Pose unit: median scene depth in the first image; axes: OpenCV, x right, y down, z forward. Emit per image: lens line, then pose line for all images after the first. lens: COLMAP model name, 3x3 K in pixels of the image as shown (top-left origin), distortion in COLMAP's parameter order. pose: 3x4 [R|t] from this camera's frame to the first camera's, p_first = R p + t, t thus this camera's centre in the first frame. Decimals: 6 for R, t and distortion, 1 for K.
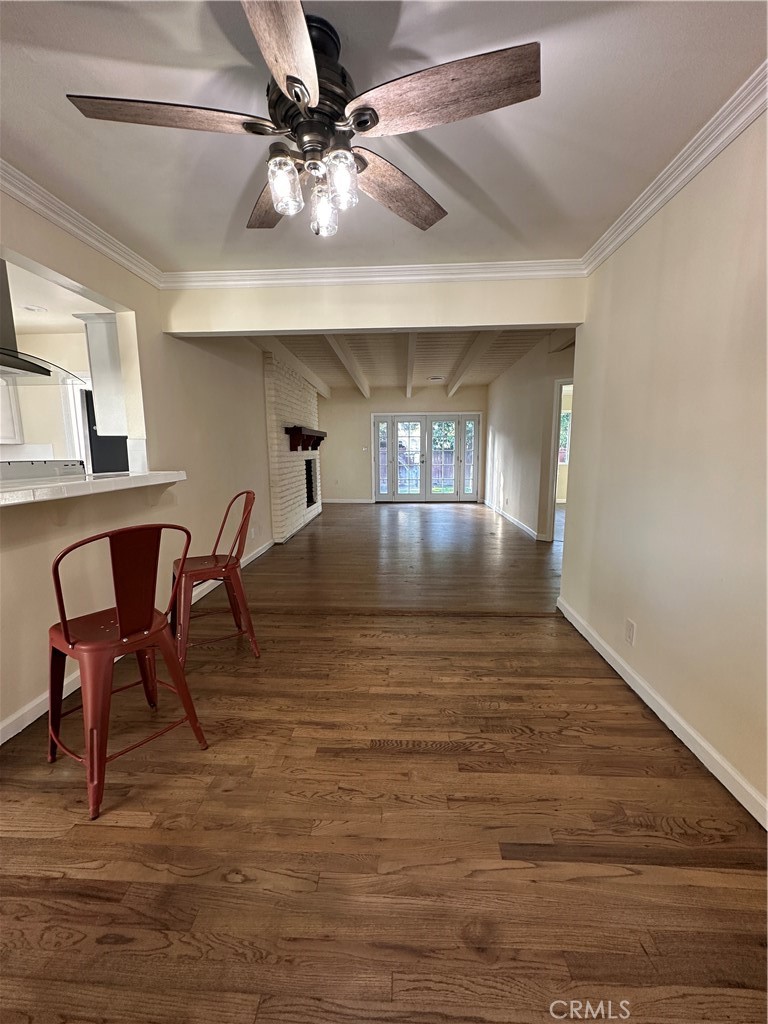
lens RADIAL K [[404.9, 0, 384.7], [0, 404.9, 510.1], [0, 0, 1]] dist [-0.004855, 0.000831]
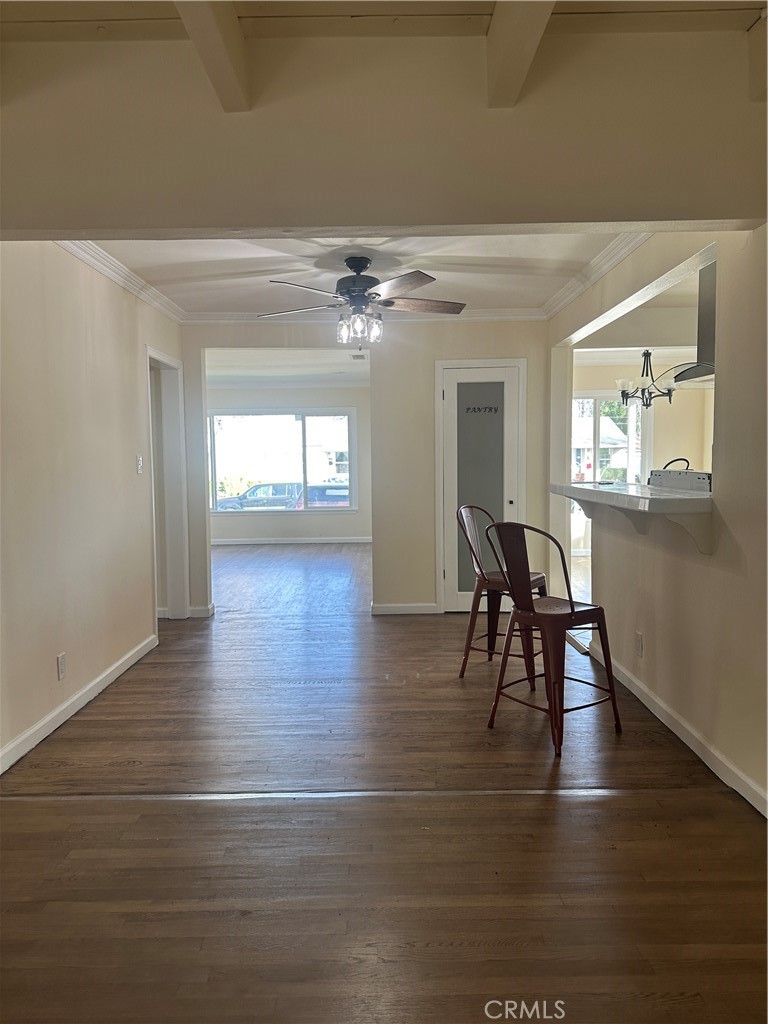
lens RADIAL K [[719.6, 0, 381.6], [0, 719.6, 511.7], [0, 0, 1]] dist [0.042766, -0.043746]
pose [[-0.998687, 0.017457, -0.048170, -0.052089], [0.006054, 0.973785, 0.227391, -0.437617], [0.050876, 0.226801, -0.972611, 2.709880]]
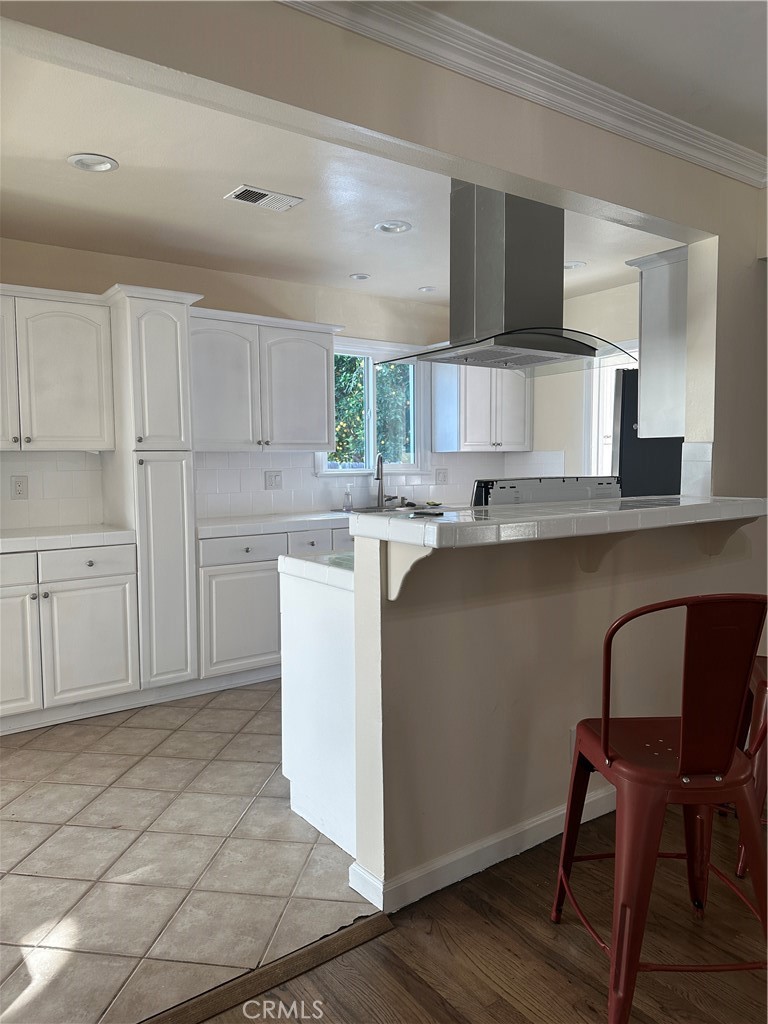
lens RADIAL K [[719.6, 0, 380.6], [0, 719.6, 504.2], [0, 0, 1]] dist [0.042766, -0.043746]
pose [[0.618533, 0.047467, -0.784324, -0.067725], [-0.109258, 0.993673, -0.026026, -0.004882], [0.778126, 0.101791, 0.619805, -0.041020]]
